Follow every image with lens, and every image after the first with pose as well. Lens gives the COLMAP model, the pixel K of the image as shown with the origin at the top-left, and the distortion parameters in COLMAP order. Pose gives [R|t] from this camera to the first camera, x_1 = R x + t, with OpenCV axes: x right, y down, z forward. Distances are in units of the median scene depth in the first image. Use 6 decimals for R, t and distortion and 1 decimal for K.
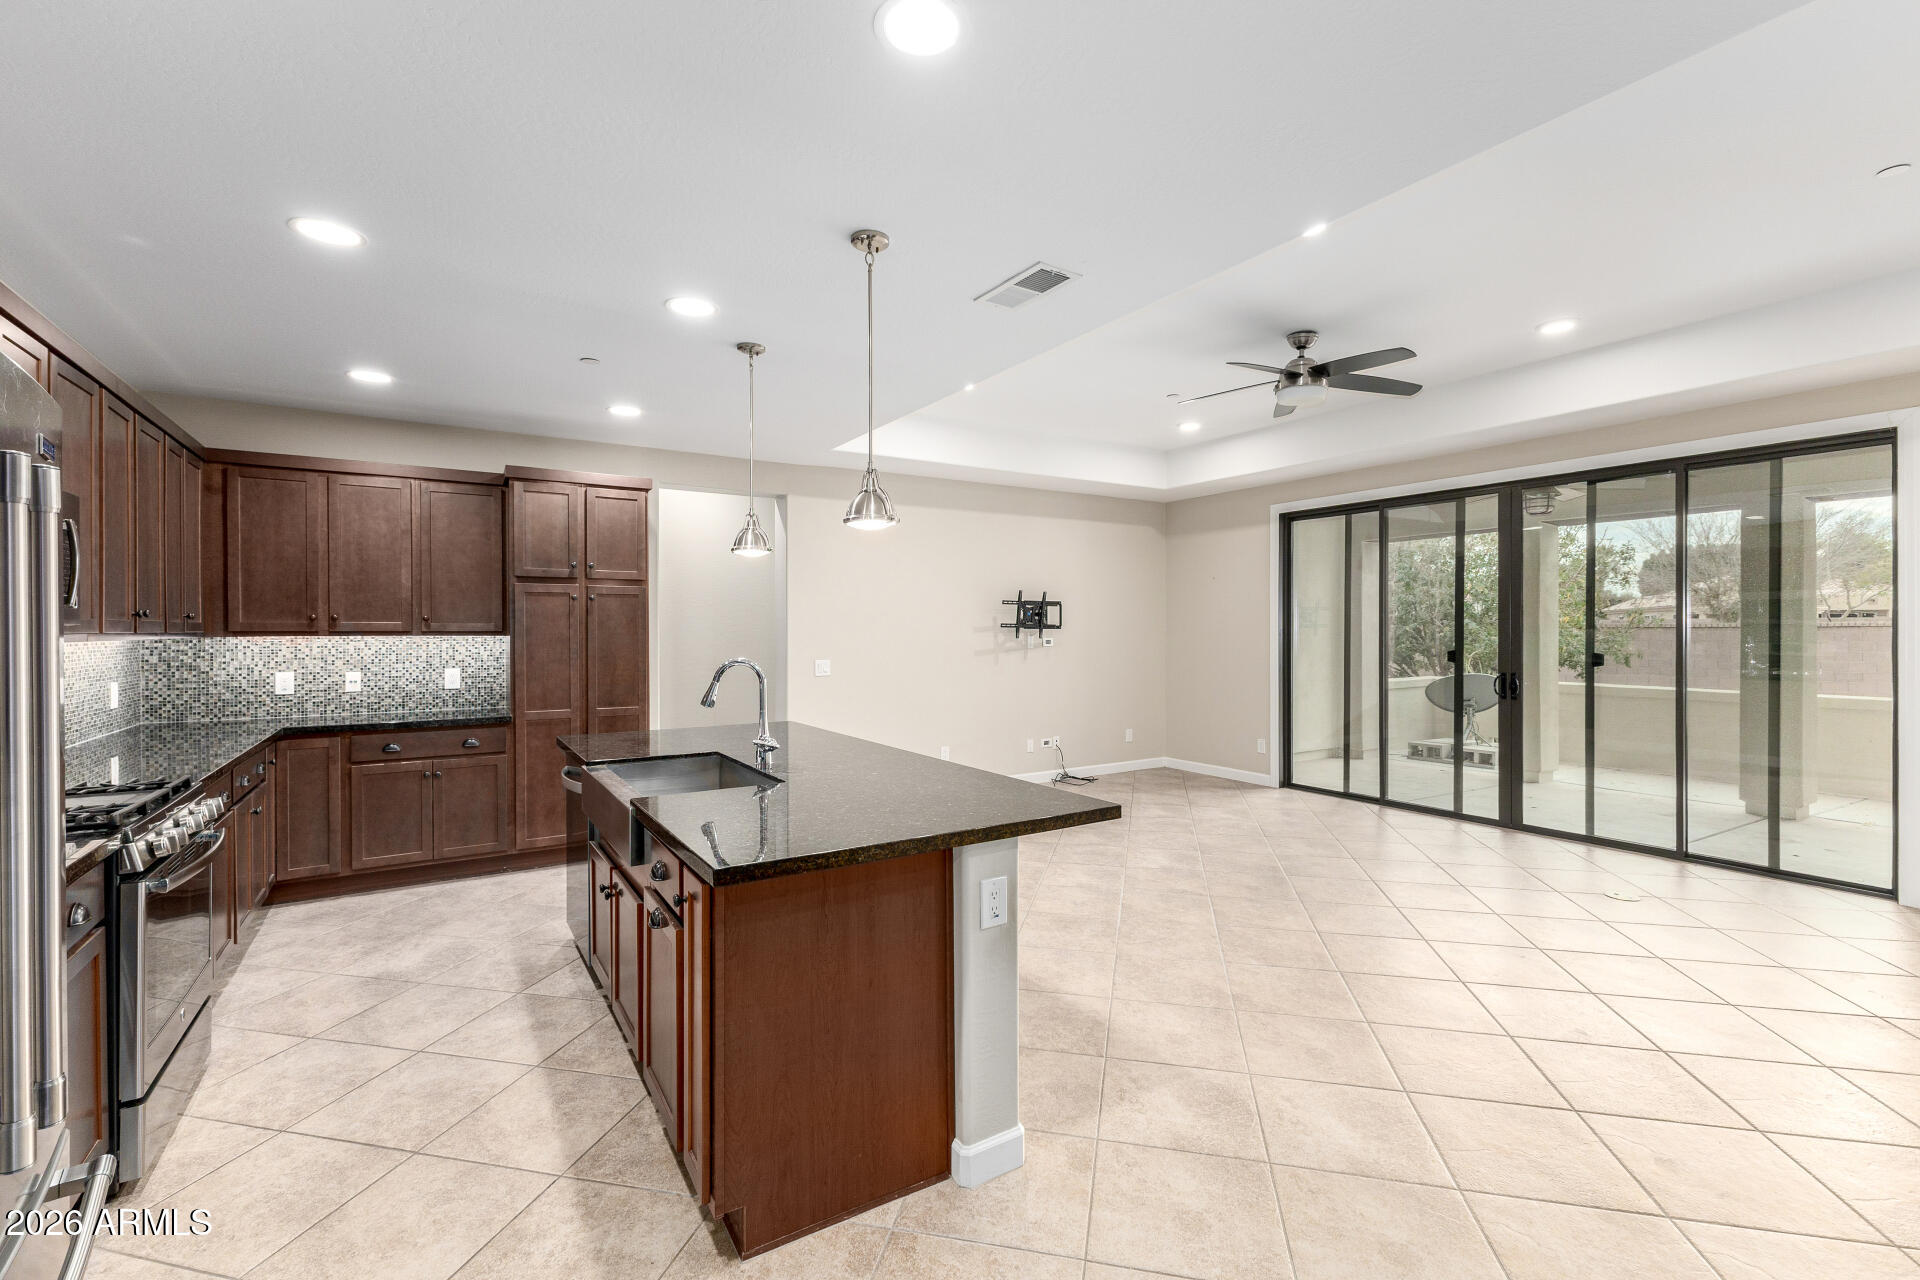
lens RADIAL K [[827.5, 0, 961.0], [0, 827.5, 634.0], [0, 0, 1]] dist [0.012053, -0.002803]
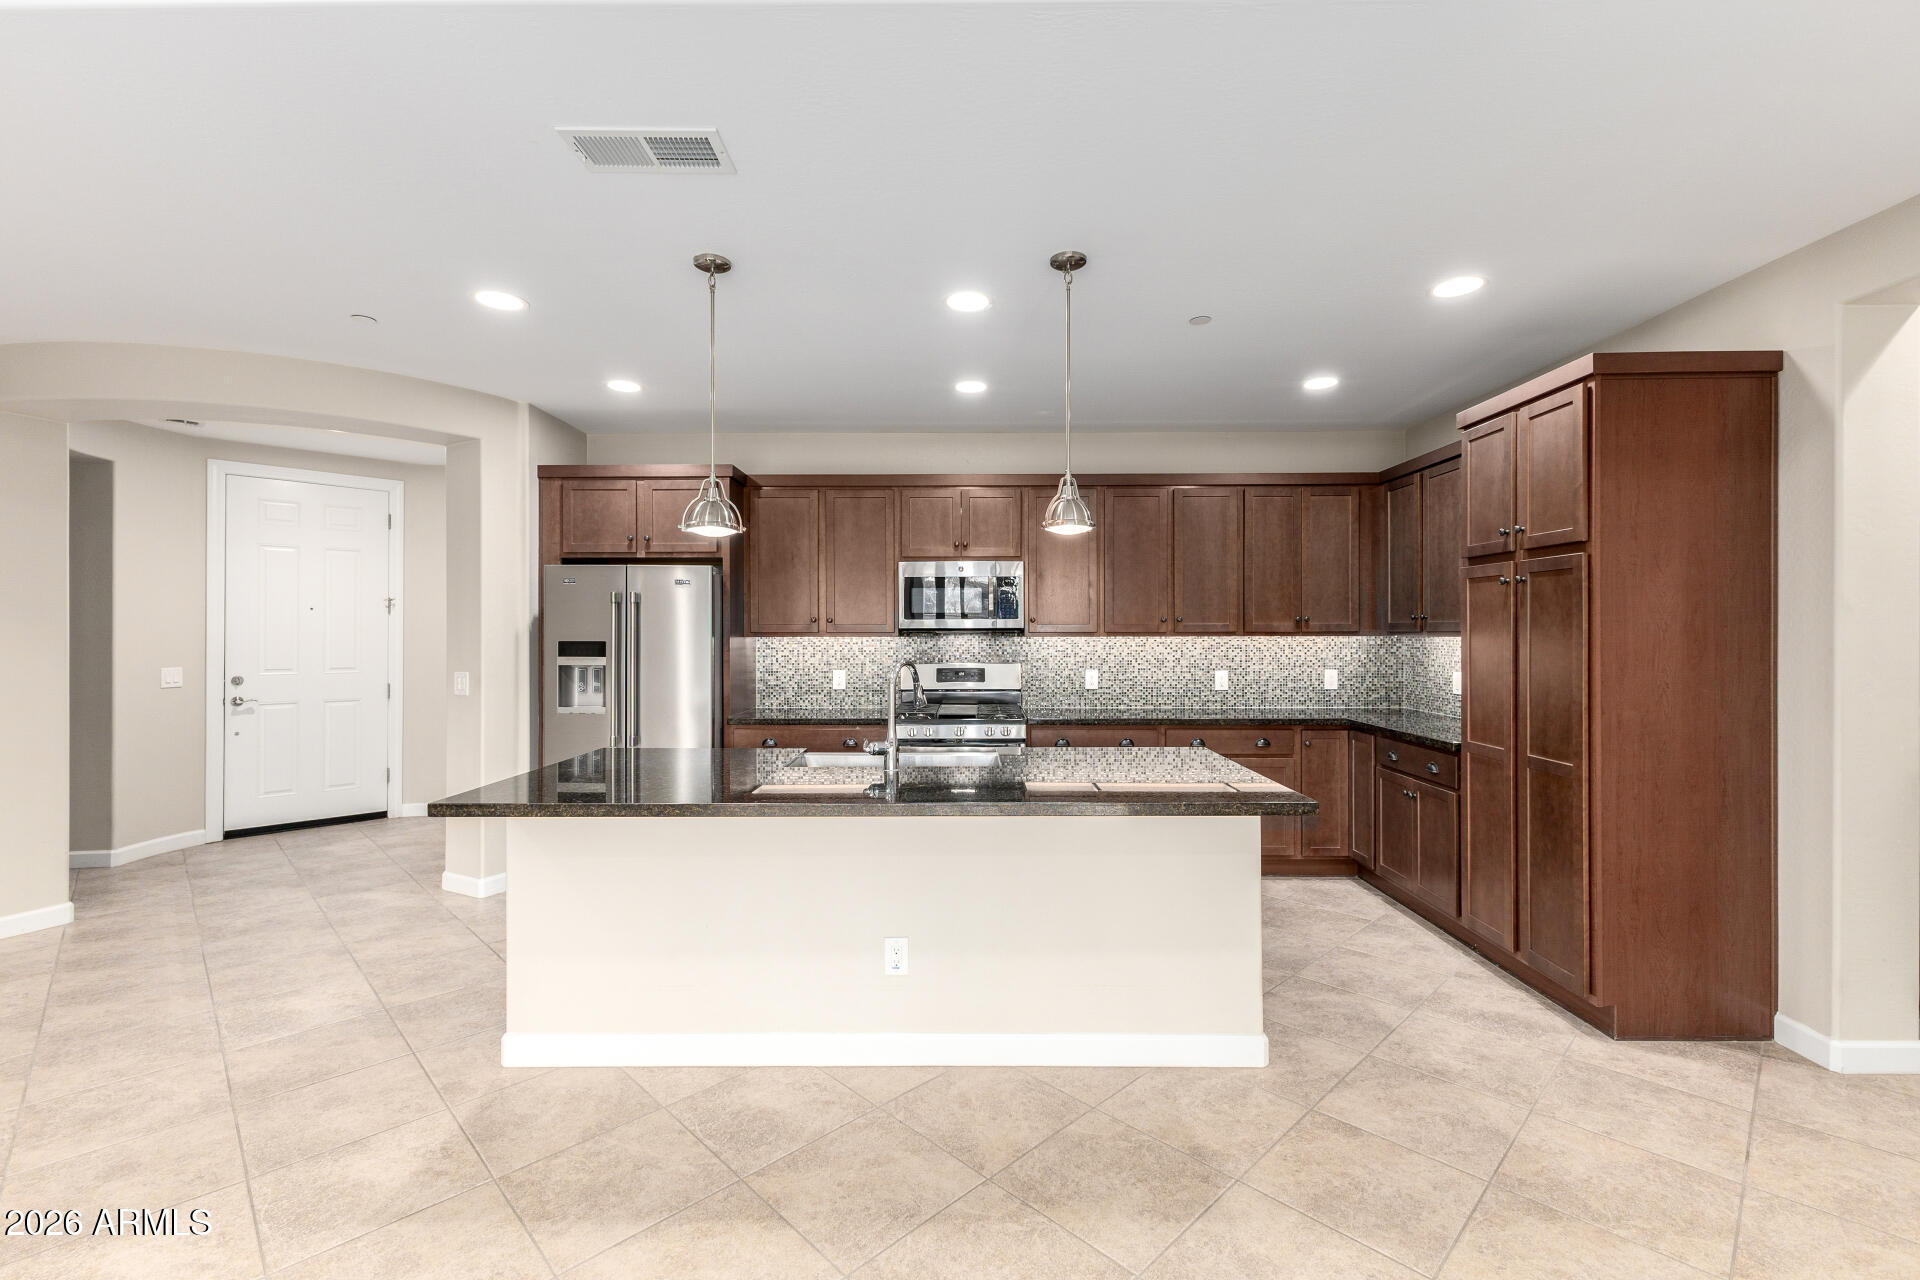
lens RADIAL K [[827.5, 0, 960.1], [0, 827.5, 630.6], [0, 0, 1]] dist [0.012053, -0.002803]
pose [[-0.542866, 0.001077, -0.839818, 0.341412], [-0.002858, 0.999991, 0.003130, -0.005100], [0.839814, 0.004099, -0.542859, 1.029587]]
